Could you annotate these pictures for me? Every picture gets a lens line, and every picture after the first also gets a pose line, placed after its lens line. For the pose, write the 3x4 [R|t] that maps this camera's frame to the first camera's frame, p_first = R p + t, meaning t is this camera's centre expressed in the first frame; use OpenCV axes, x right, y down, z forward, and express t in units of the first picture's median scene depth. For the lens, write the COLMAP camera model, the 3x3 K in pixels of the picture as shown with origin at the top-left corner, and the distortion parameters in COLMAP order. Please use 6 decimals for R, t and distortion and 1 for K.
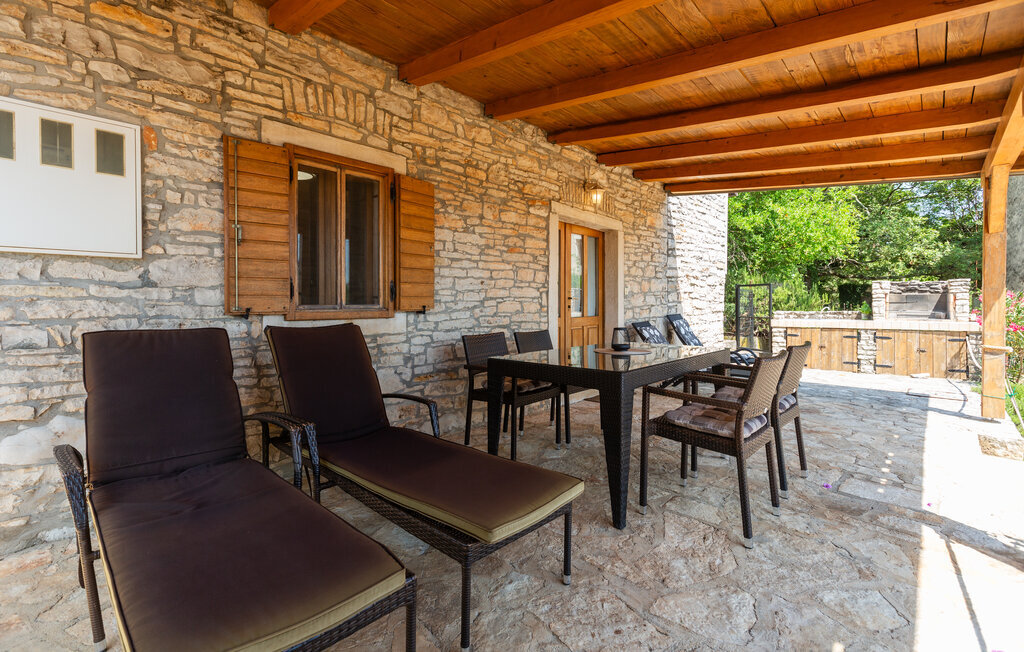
lens RADIAL K [[479.4, 0, 552.5], [0, 479.4, 305.0], [0, 0, 1]] dist [0.005537, 0.001713]
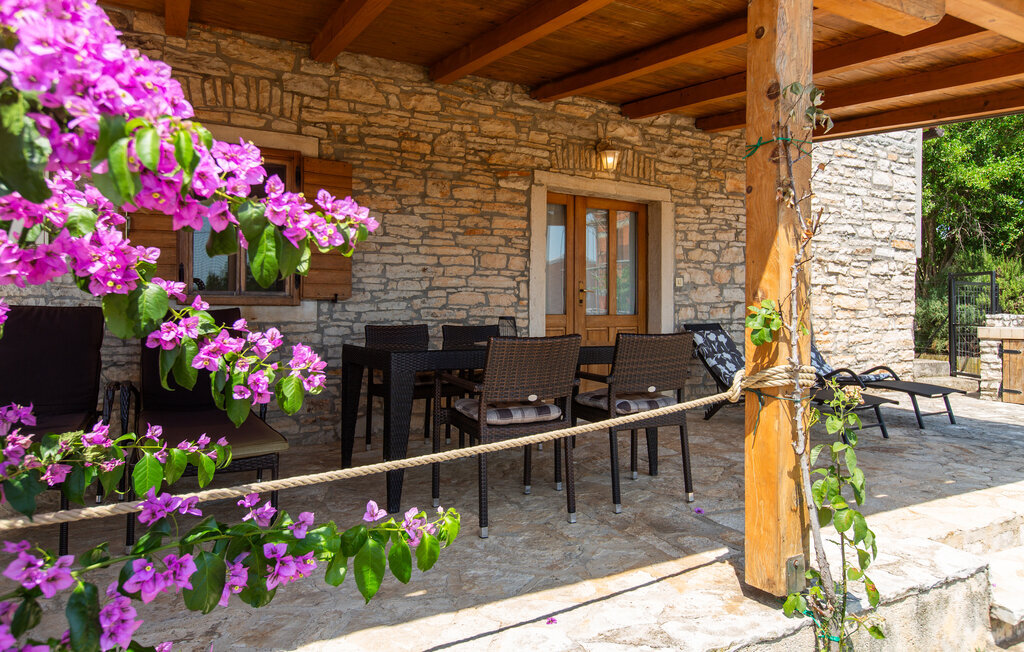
lens RADIAL K [[703.5, 0, 569.7], [0, 703.5, 306.4], [0, 0, 1]] dist [0.014797, -0.012680]
pose [[0.945147, 0.000643, -0.326645, 0.551669], [-0.004833, 0.999916, -0.012017, 0.036308], [0.326610, 0.012937, 0.945071, -0.138408]]
